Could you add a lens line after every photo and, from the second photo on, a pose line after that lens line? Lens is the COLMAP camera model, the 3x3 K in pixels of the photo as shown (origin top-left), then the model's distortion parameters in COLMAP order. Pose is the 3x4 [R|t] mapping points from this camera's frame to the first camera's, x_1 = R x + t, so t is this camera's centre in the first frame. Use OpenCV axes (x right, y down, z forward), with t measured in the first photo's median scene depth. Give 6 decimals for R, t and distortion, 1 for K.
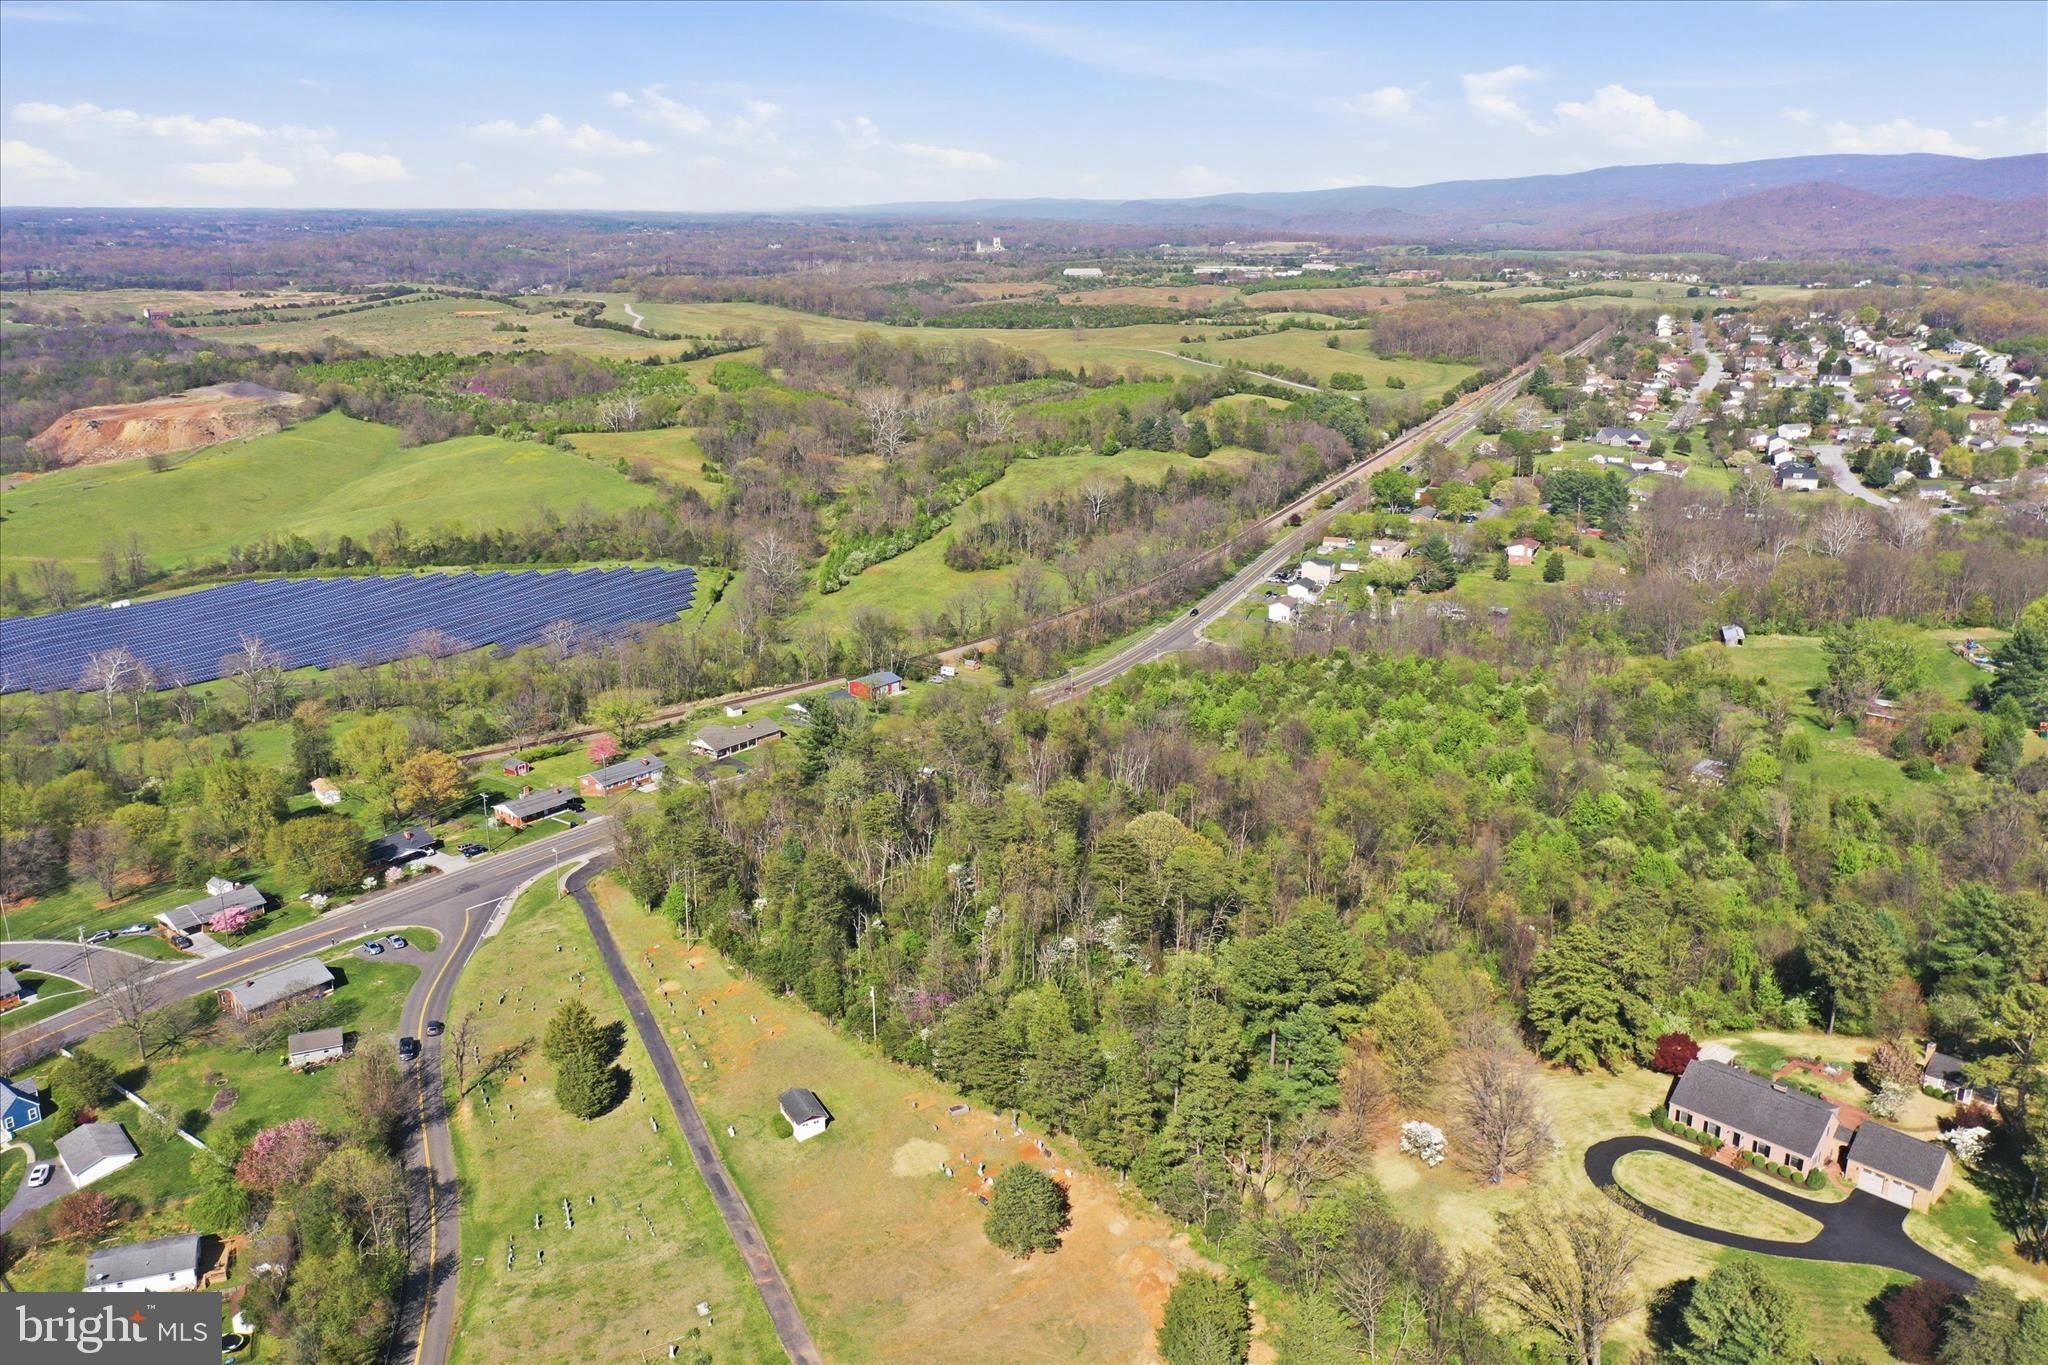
lens RADIAL K [[1619.4, 0, 1017.7], [0, 1619.4, 667.6], [0, 0, 1]] dist [-0.001370, -0.002768]
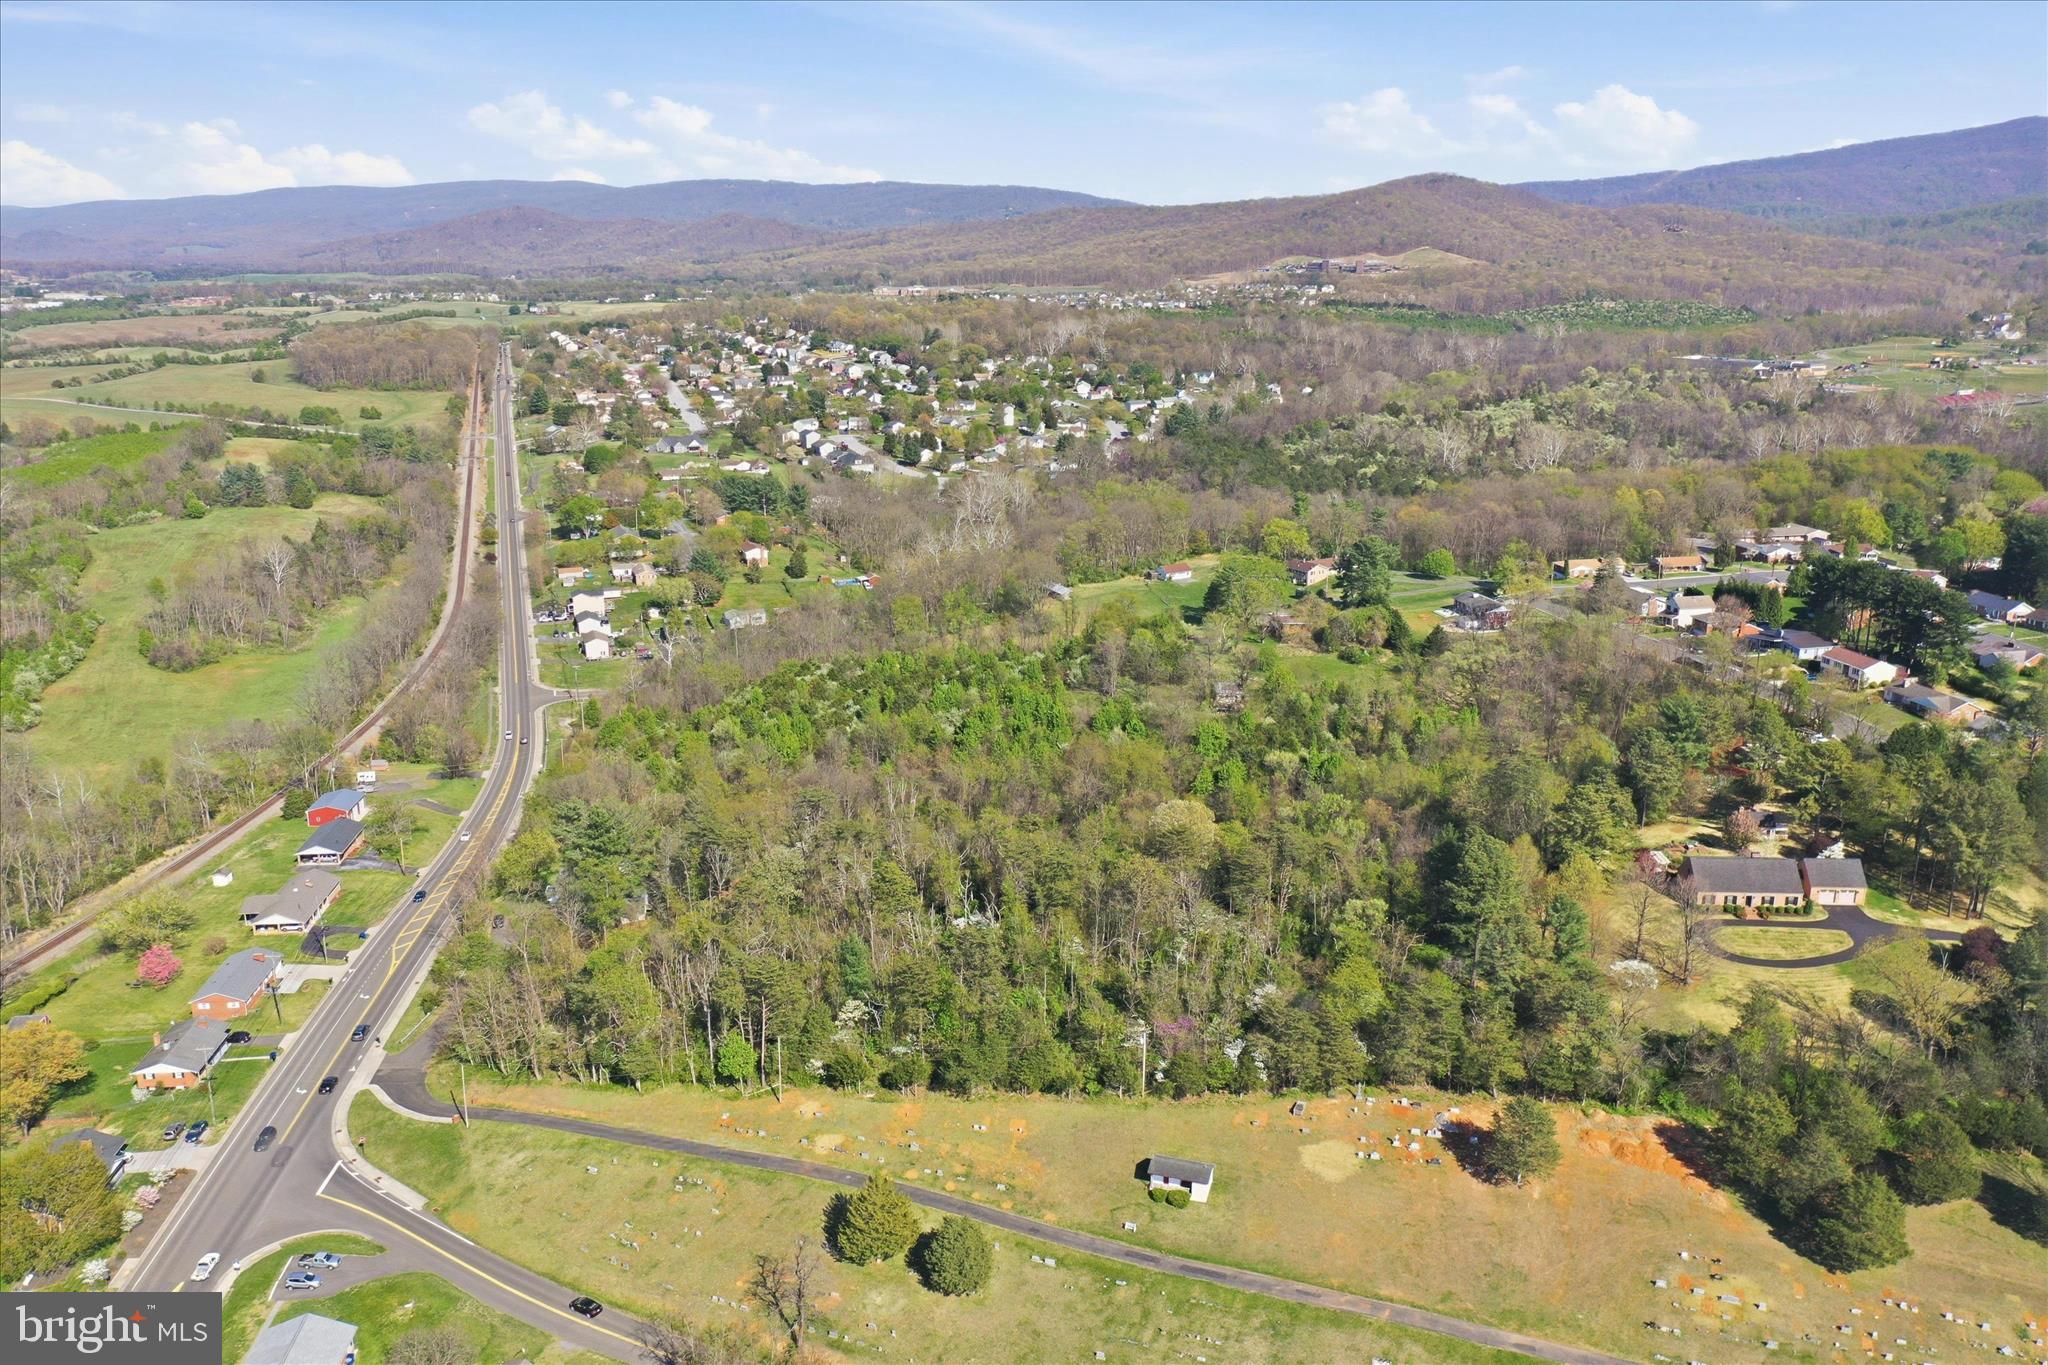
lens RADIAL K [[1619.4, 0, 1051.0], [0, 1619.4, 737.2], [0, 0, 1]] dist [-0.001370, -0.002768]
pose [[0.723618, -0.210675, 0.657262, -0.761290], [0.192180, 0.976118, 0.101296, -0.080238], [-0.662906, 0.053013, 0.746823, 0.345983]]
